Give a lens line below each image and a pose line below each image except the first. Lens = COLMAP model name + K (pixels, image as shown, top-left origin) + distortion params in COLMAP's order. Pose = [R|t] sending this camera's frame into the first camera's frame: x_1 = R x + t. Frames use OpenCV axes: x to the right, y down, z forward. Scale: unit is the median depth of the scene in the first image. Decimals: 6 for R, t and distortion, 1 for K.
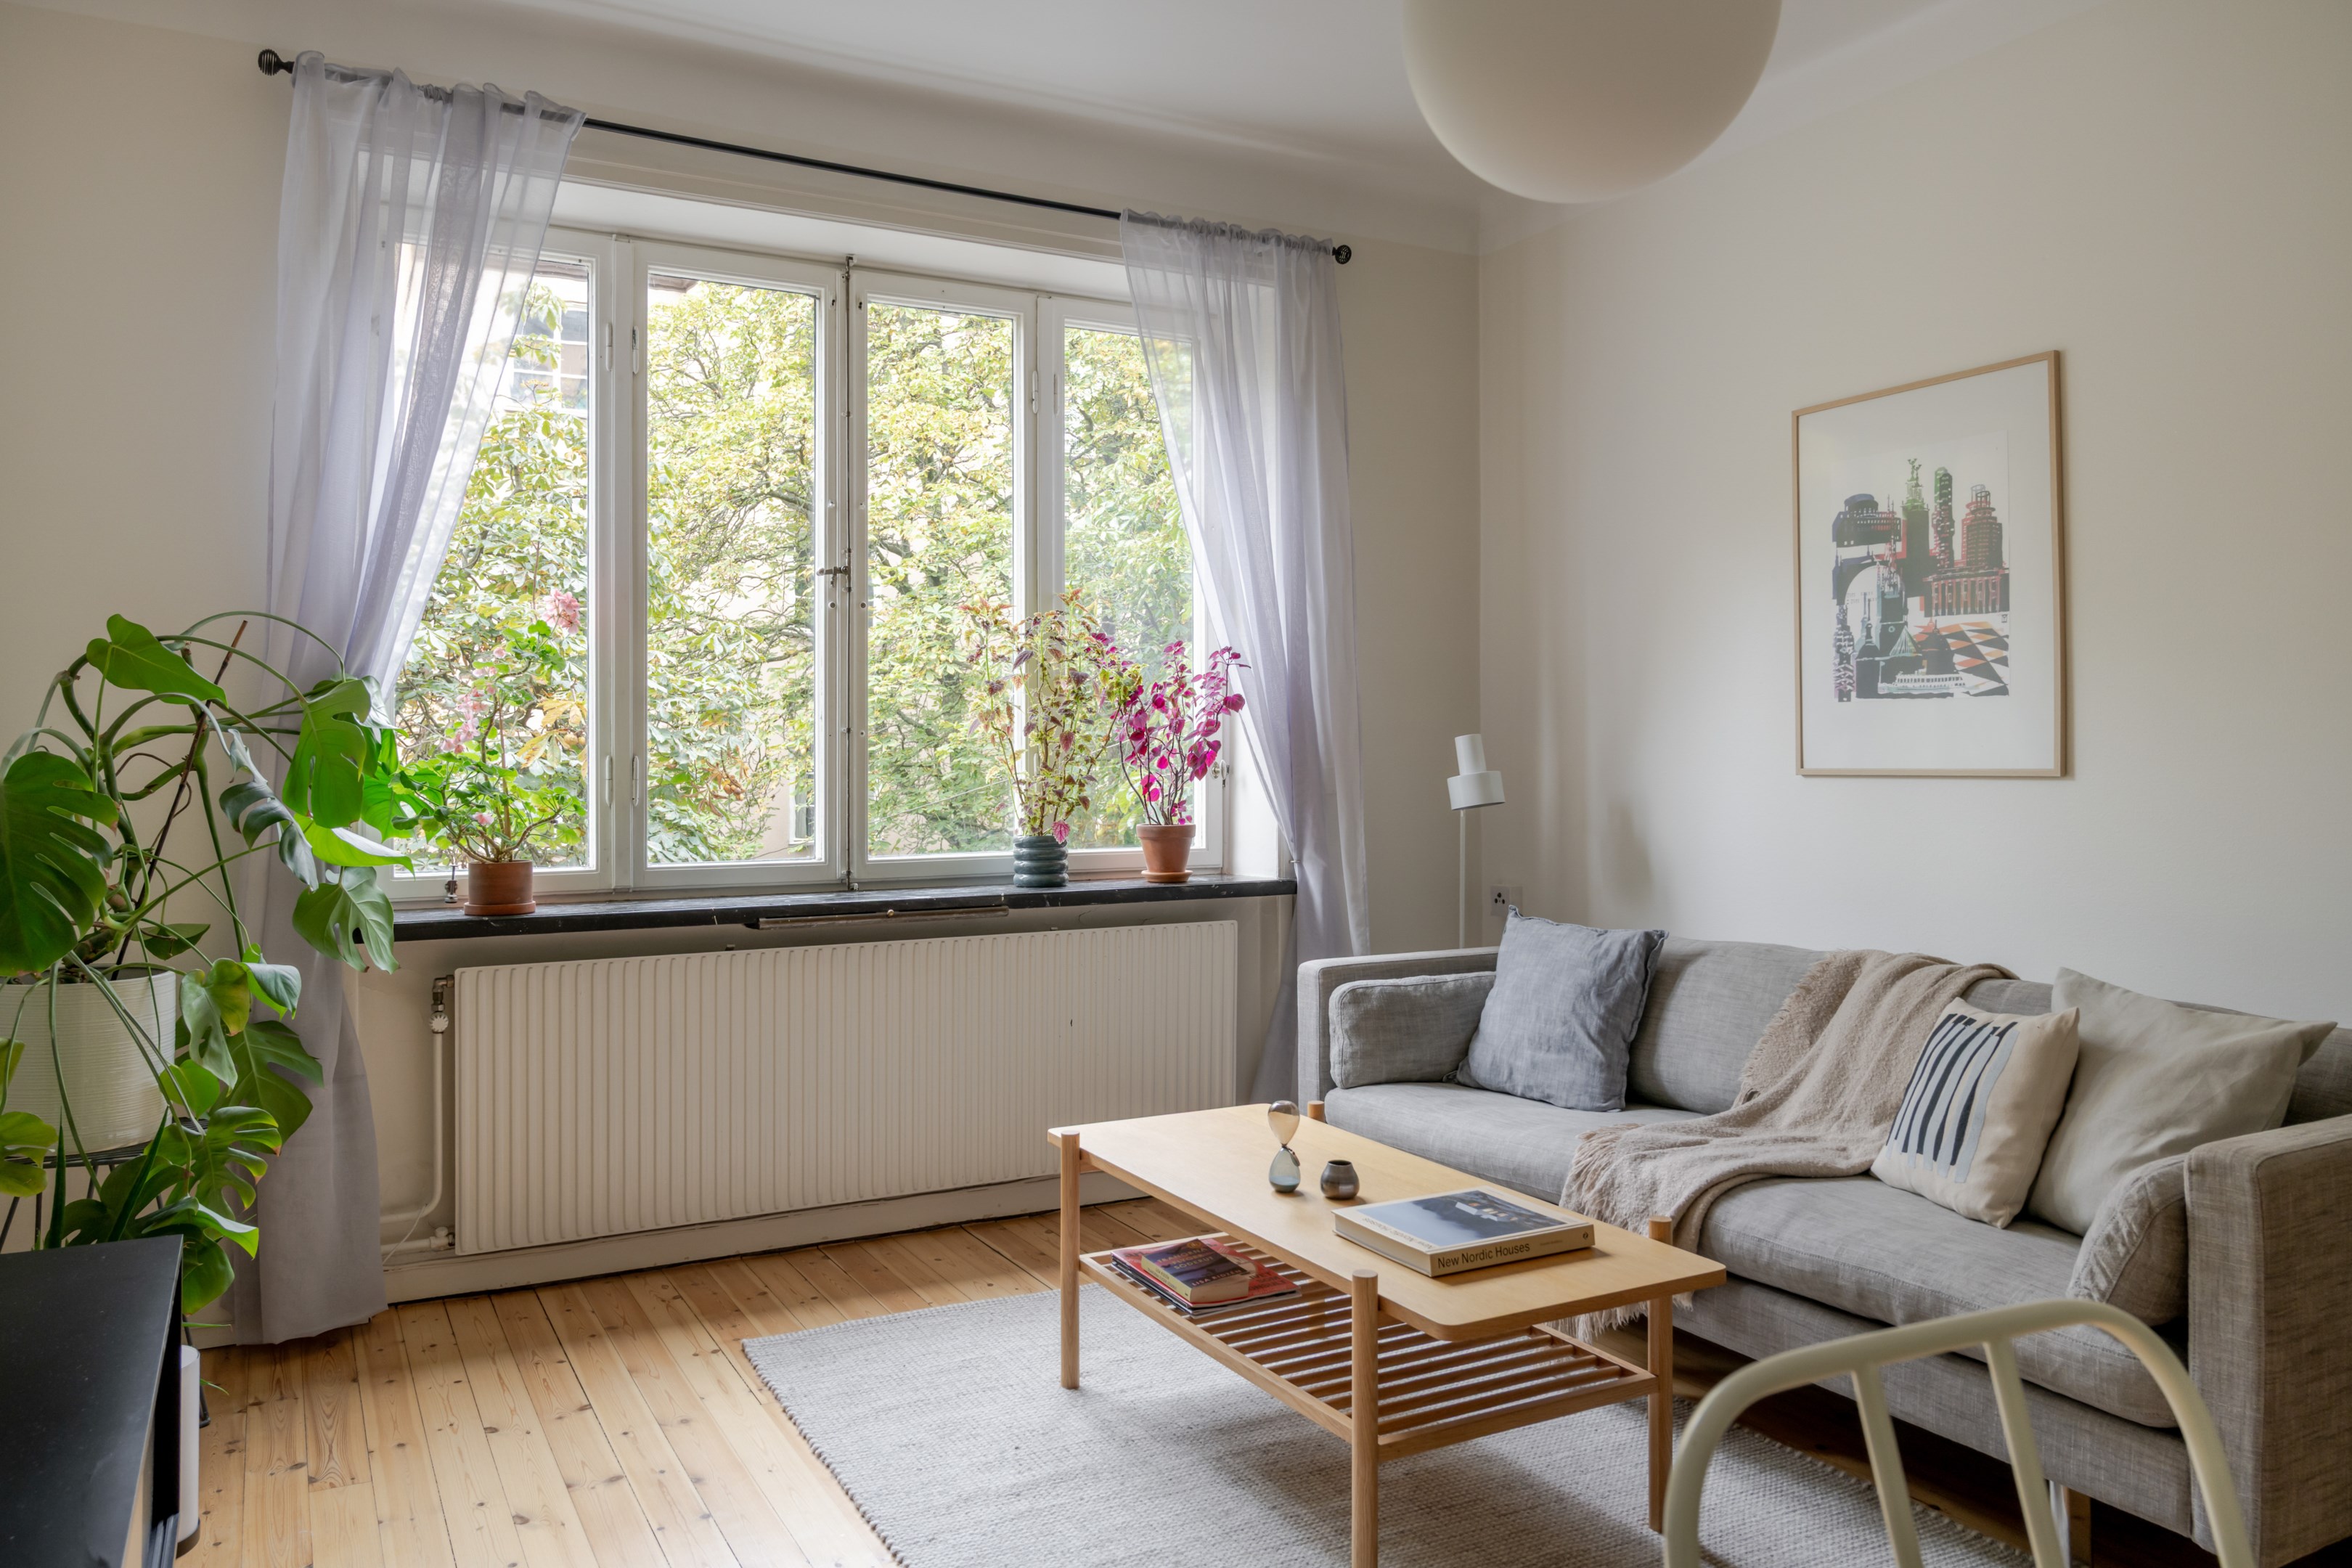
lens RADIAL K [[1670.4, 0, 1175.9], [0, 1670.4, 726.4], [0, 0, 1]] dist [-0.002607, 0.000165]
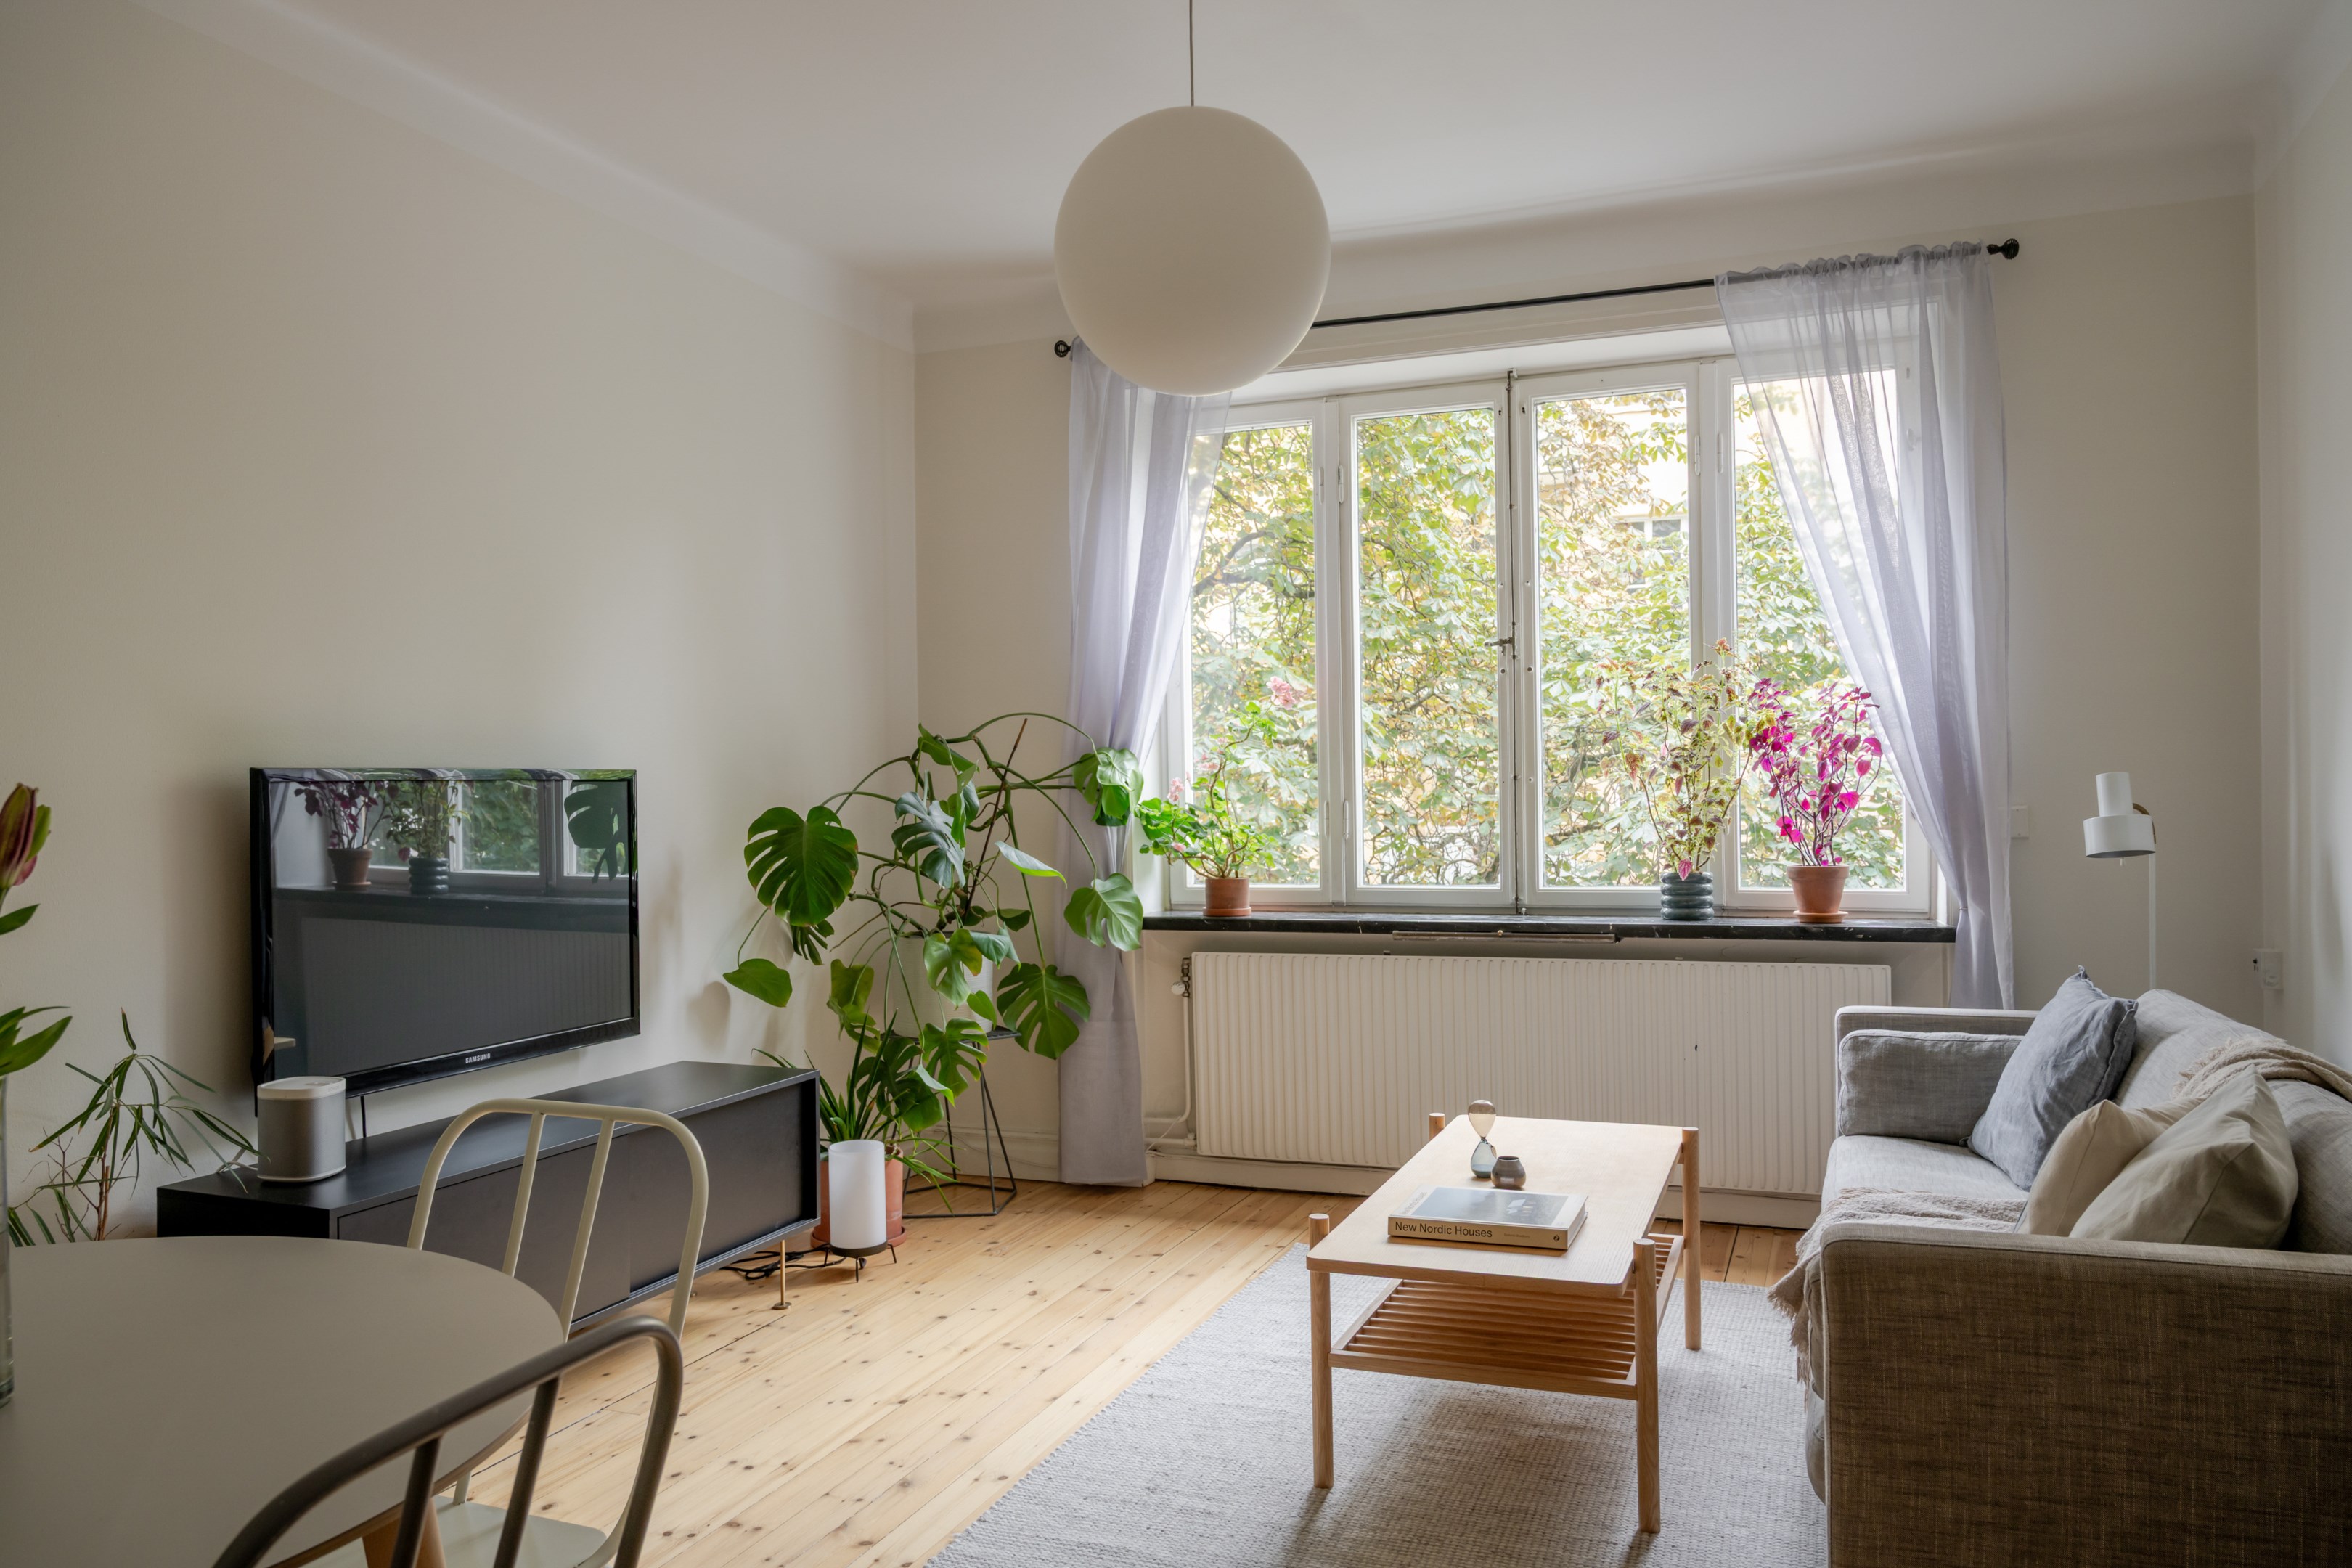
lens RADIAL K [[1708.3, 0, 1176.0], [0, 1708.3, 784.0], [0, 0, 1]] dist [-0.006651, -0.002413]
pose [[0.651800, -0.008506, -0.758343, 0.636100], [0.023674, 0.999678, 0.009135, -0.010723], [0.758021, -0.023907, 0.651791, 0.045606]]
